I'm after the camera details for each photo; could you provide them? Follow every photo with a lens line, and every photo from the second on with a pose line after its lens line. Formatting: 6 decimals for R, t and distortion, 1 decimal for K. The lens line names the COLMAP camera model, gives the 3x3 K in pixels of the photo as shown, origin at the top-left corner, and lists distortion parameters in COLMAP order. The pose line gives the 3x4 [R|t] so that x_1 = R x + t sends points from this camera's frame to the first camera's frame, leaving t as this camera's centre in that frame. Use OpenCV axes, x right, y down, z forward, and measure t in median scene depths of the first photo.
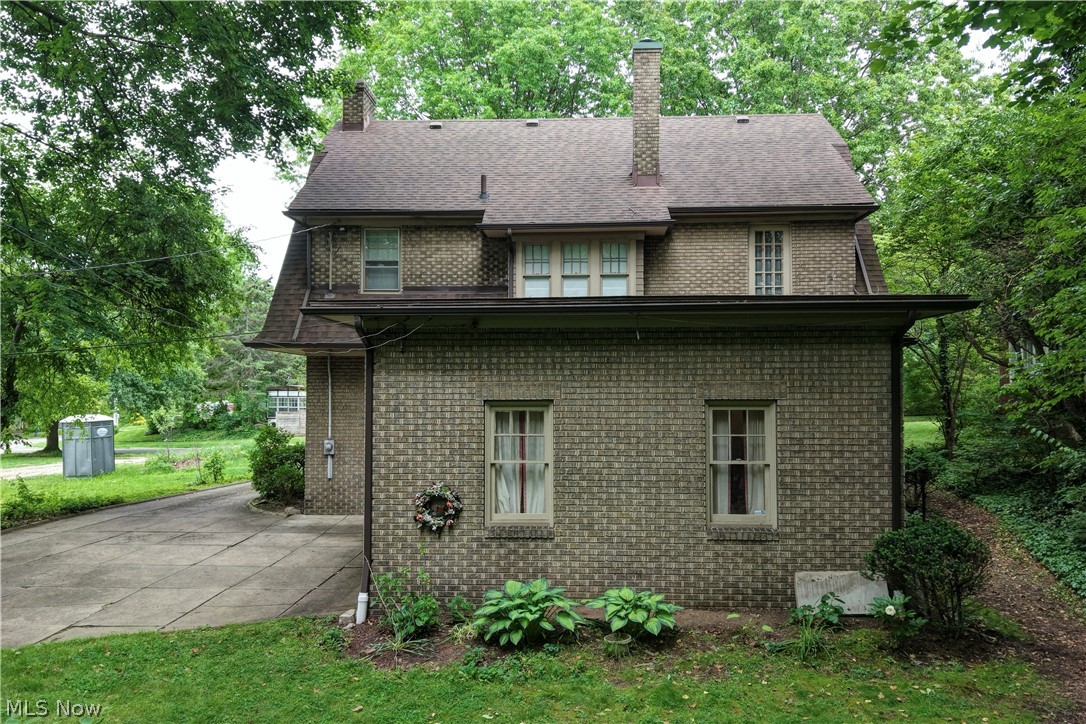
lens RADIAL K [[888.2, 0, 543.0], [0, 888.2, 362.0], [0, 0, 1]] dist [0.120303, -0.326250]
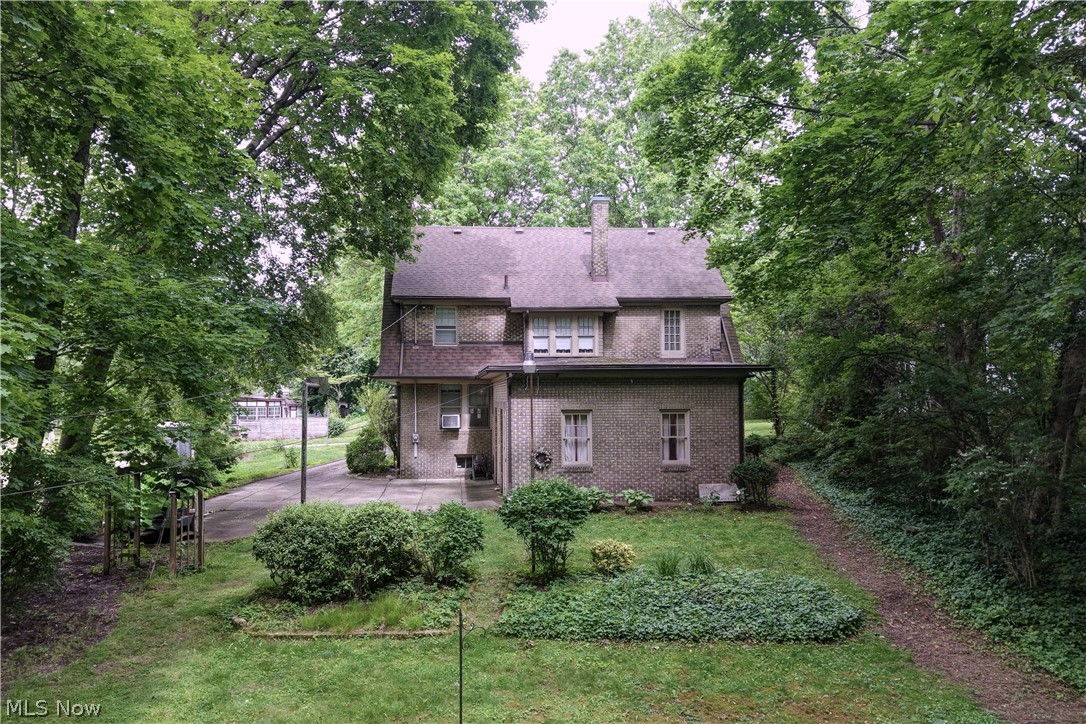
lens RADIAL K [[891.6, 0, 522.3], [0, 891.6, 356.4], [0, 0, 1]] dist [0.101931, -0.250779]
pose [[0.992309, 0.000330, 0.123788, -0.427378], [0.001402, 0.999902, -0.013907, -0.058397], [-0.123781, 0.013974, 0.992211, -1.163632]]
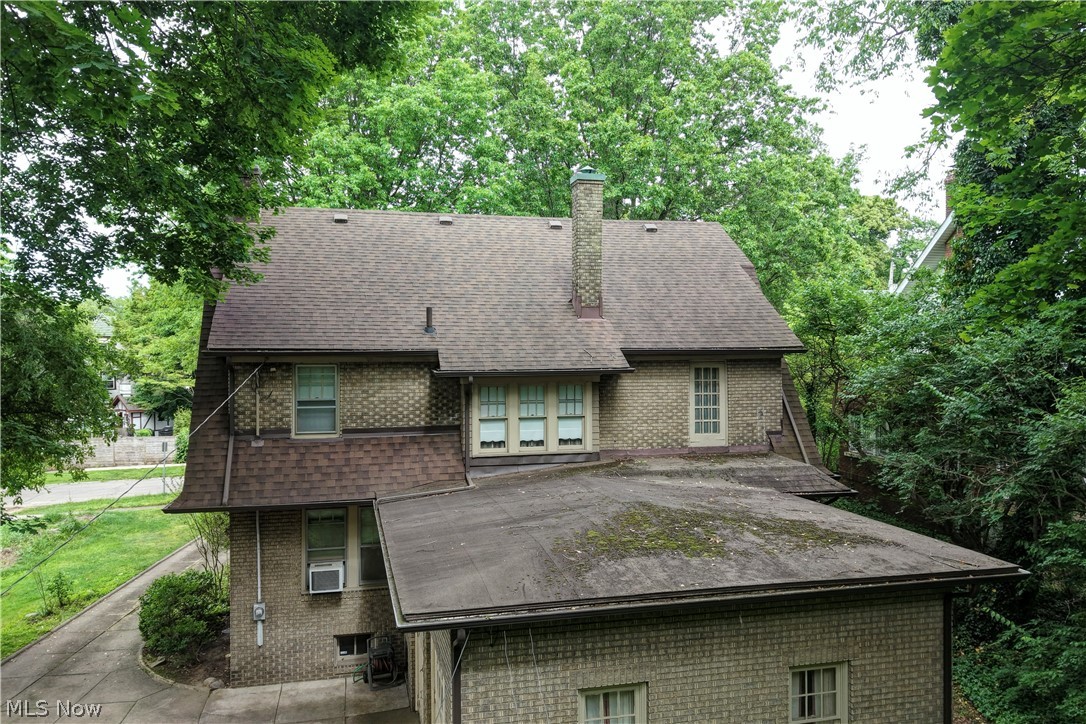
lens RADIAL K [[867.9, 0, 582.3], [0, 867.9, 361.6], [0, 0, 1]] dist [0.096437, -0.177619]
pose [[0.953802, -0.007995, 0.300331, -0.331785], [-0.005255, 0.999049, 0.043284, -0.337299], [-0.300391, -0.042863, 0.952852, 0.122604]]
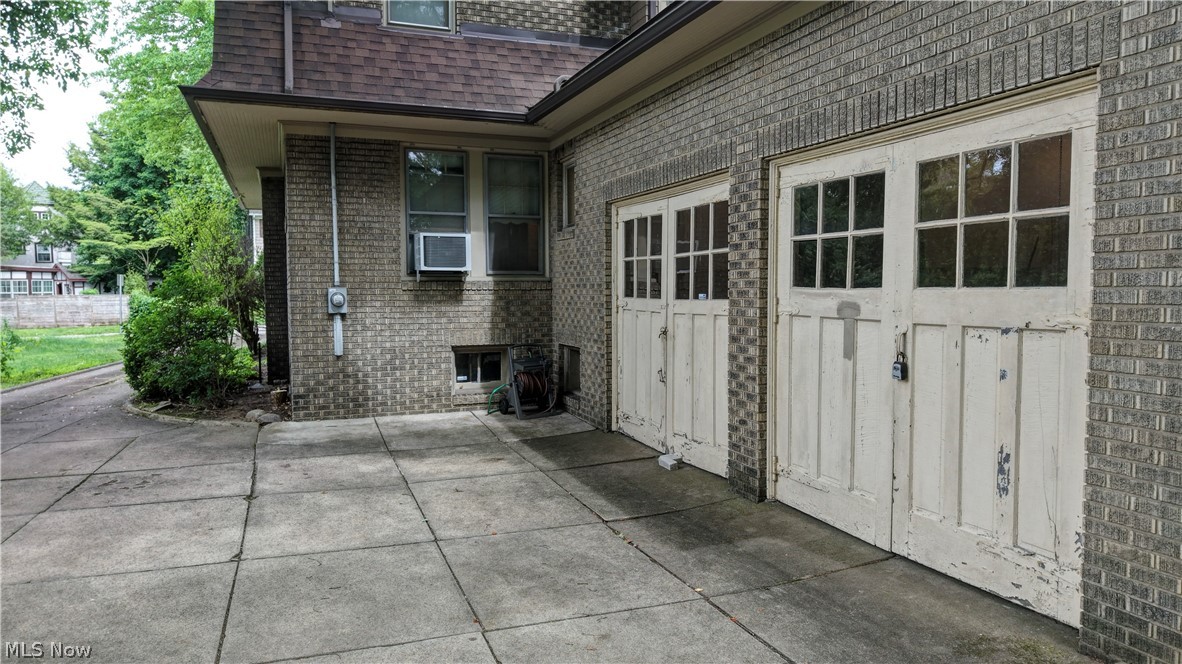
lens RADIAL K [[824.4, 0, 591.0], [0, 824.4, 332.0], [0, 0, 1]] dist [0.002580, 0.004437]
pose [[0.920896, -0.024263, 0.389051, -0.507027], [-0.008251, 0.996624, 0.081684, 0.123333], [-0.389720, -0.078433, 0.917587, 0.796530]]
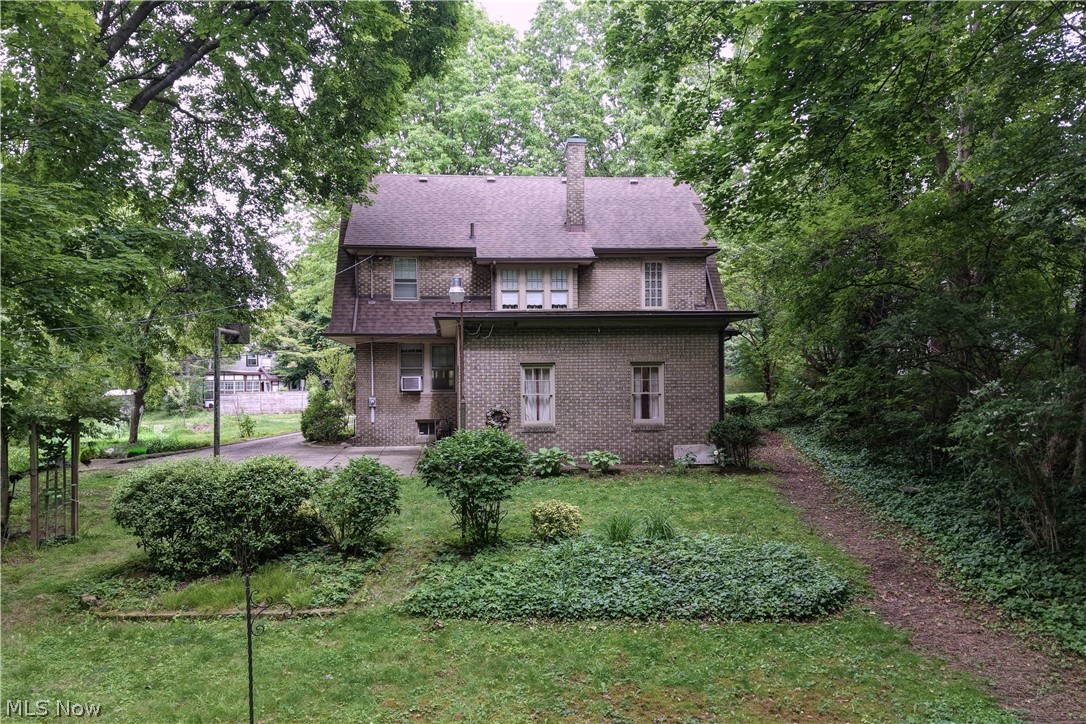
lens RADIAL K [[888.2, 0, 543.0], [0, 888.2, 362.0], [0, 0, 1]] dist [0.120303, -0.326250]
pose [[0.989770, -0.004004, 0.142616, -0.289869], [0.002311, 0.999925, 0.012038, 0.017099], [-0.142654, -0.011585, 0.989705, -0.928594]]
